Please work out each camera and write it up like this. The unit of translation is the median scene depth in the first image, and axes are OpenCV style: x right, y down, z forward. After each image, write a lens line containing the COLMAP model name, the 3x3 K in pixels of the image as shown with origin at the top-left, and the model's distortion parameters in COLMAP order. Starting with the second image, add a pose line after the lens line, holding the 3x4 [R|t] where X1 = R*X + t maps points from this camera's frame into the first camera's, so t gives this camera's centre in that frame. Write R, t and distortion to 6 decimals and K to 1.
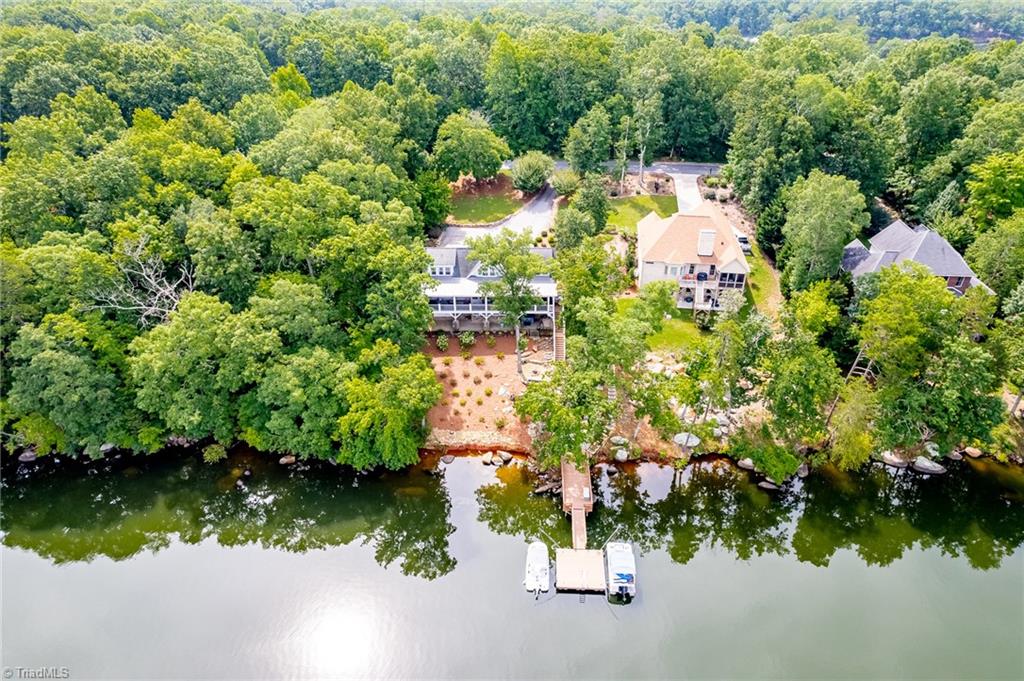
lens RADIAL K [[654.0, 0, 511.3], [0, 654.0, 341.3], [0, 0, 1]] dist [-0.050632, -0.000191]
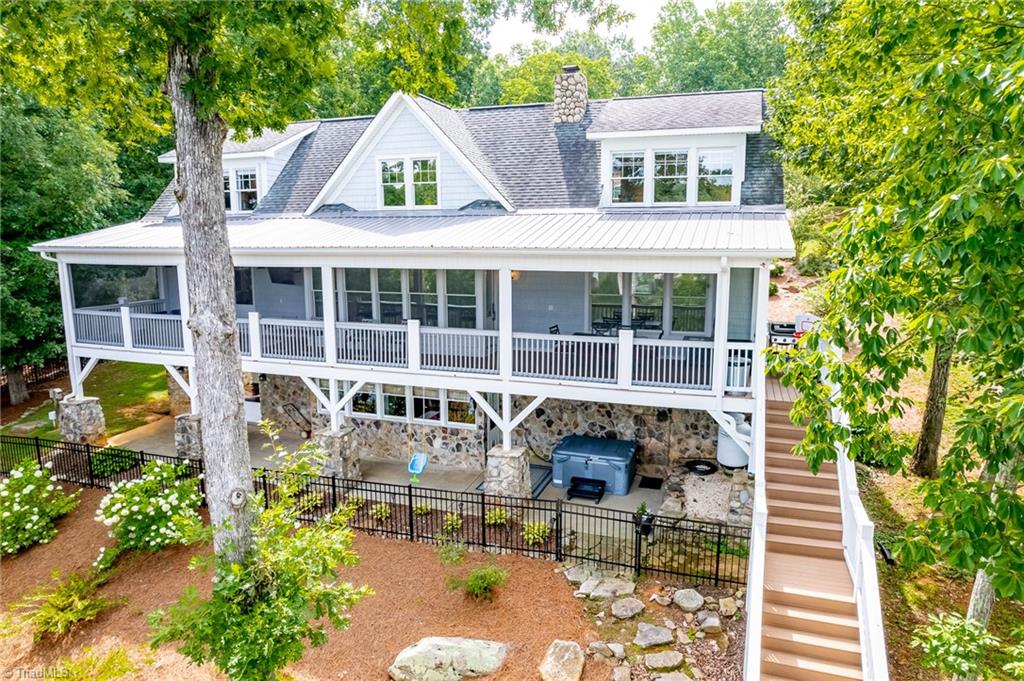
lens RADIAL K [[654.0, 0, 509.8], [0, 654.0, 340.5], [0, 0, 1]] dist [-0.050632, -0.000191]
pose [[0.947632, 0.059504, -0.313771, 0.059422], [-0.175417, 0.917993, -0.355693, -0.000114], [0.266875, 0.392107, 0.880358, 0.896388]]
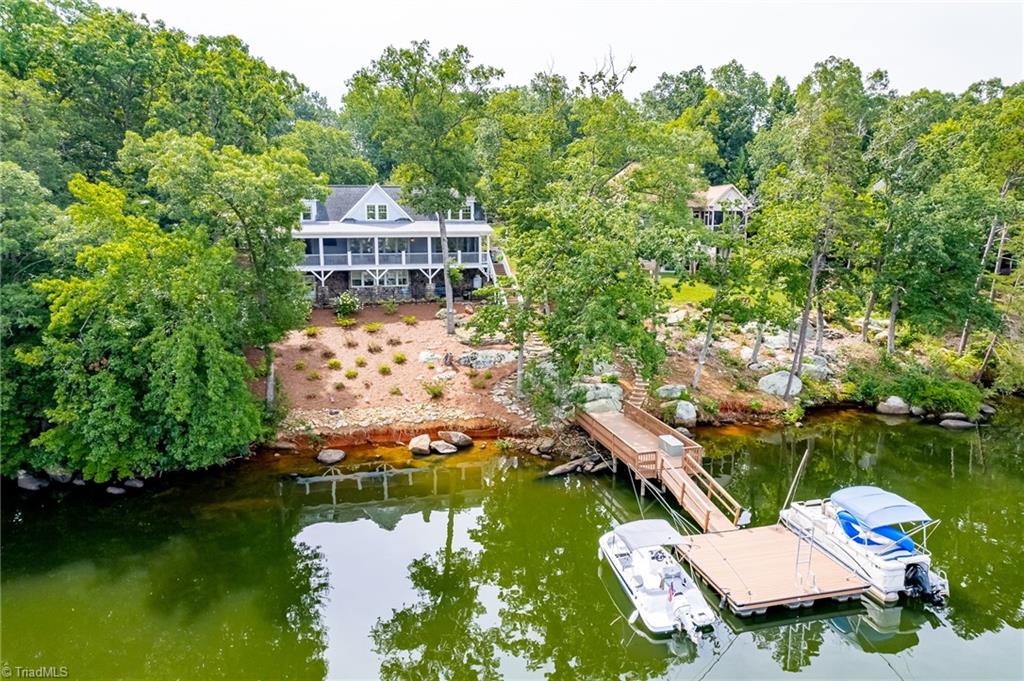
lens RADIAL K [[654.0, 0, 514.0], [0, 654.0, 340.2], [0, 0, 1]] dist [-0.050632, -0.000191]
pose [[0.962464, -0.038168, 0.268713, -0.082989], [0.137613, 0.921990, -0.361935, 0.254610], [-0.233937, 0.385327, 0.892635, 0.492765]]
